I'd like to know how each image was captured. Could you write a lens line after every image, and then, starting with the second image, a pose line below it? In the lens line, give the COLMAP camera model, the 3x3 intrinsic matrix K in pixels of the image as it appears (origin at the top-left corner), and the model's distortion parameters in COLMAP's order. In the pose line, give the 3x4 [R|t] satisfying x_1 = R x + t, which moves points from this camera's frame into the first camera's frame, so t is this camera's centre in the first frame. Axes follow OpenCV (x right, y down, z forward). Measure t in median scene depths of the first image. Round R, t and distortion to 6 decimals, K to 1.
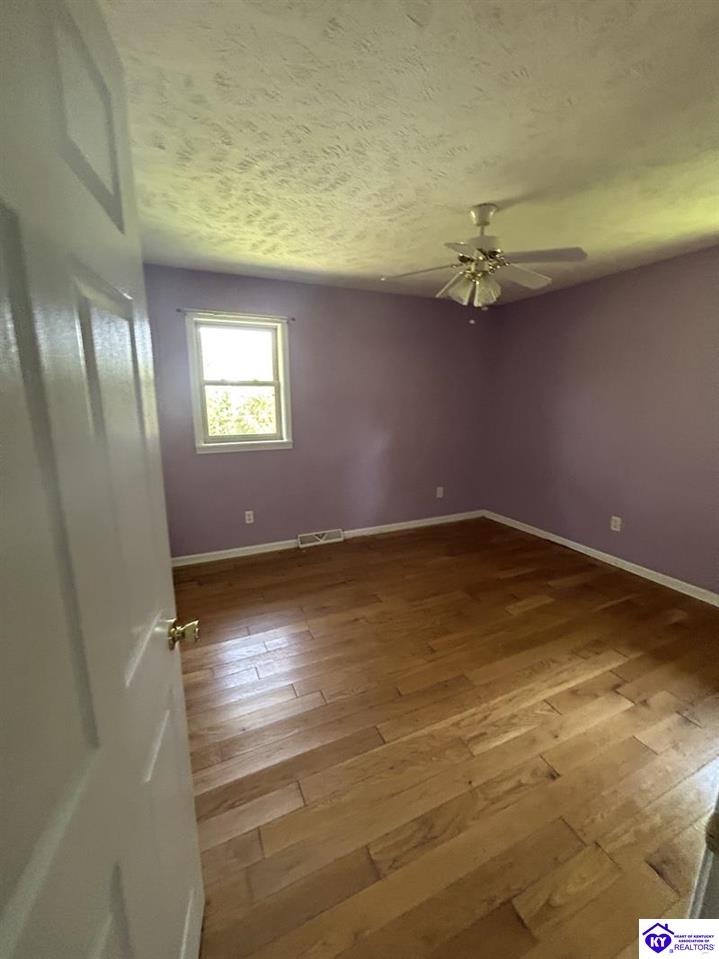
lens RADIAL K [[392.2, 0, 358.8], [0, 392.2, 482.1], [0, 0, 1]] dist [0.000363, 0.000253]
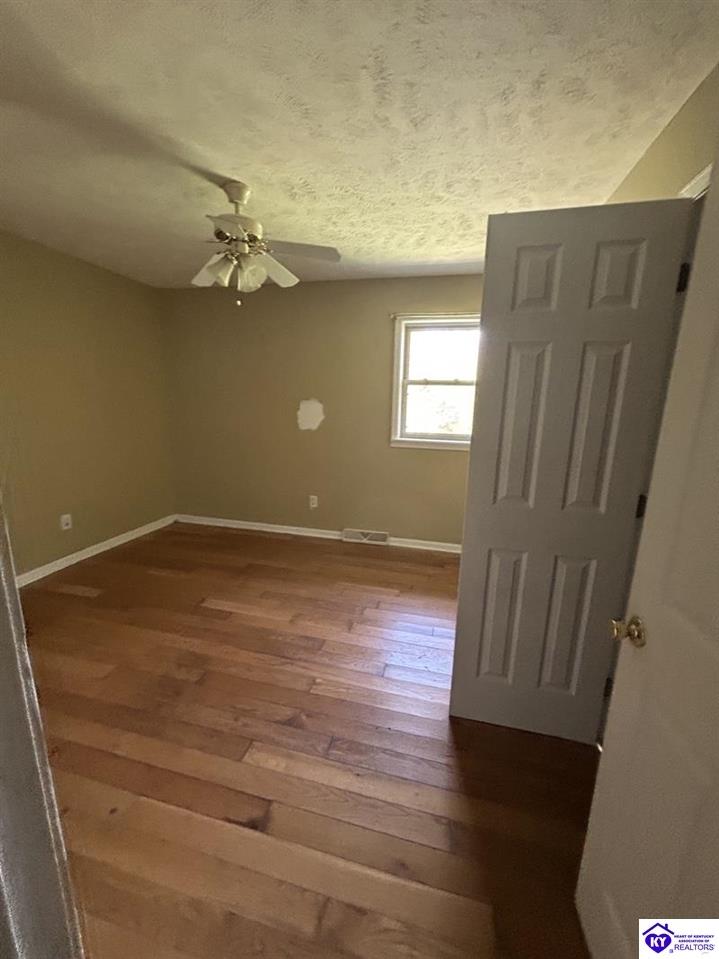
lens RADIAL K [[384.6, 0, 359.5], [0, 384.6, 479.5], [0, 0, 1]] dist [0.001634, 0.000091]
pose [[0.782529, 0.153425, -0.603414, 0.442737], [-0.155625, 0.986598, 0.049034, -0.044206], [0.602851, 0.055536, 0.795919, 0.207080]]
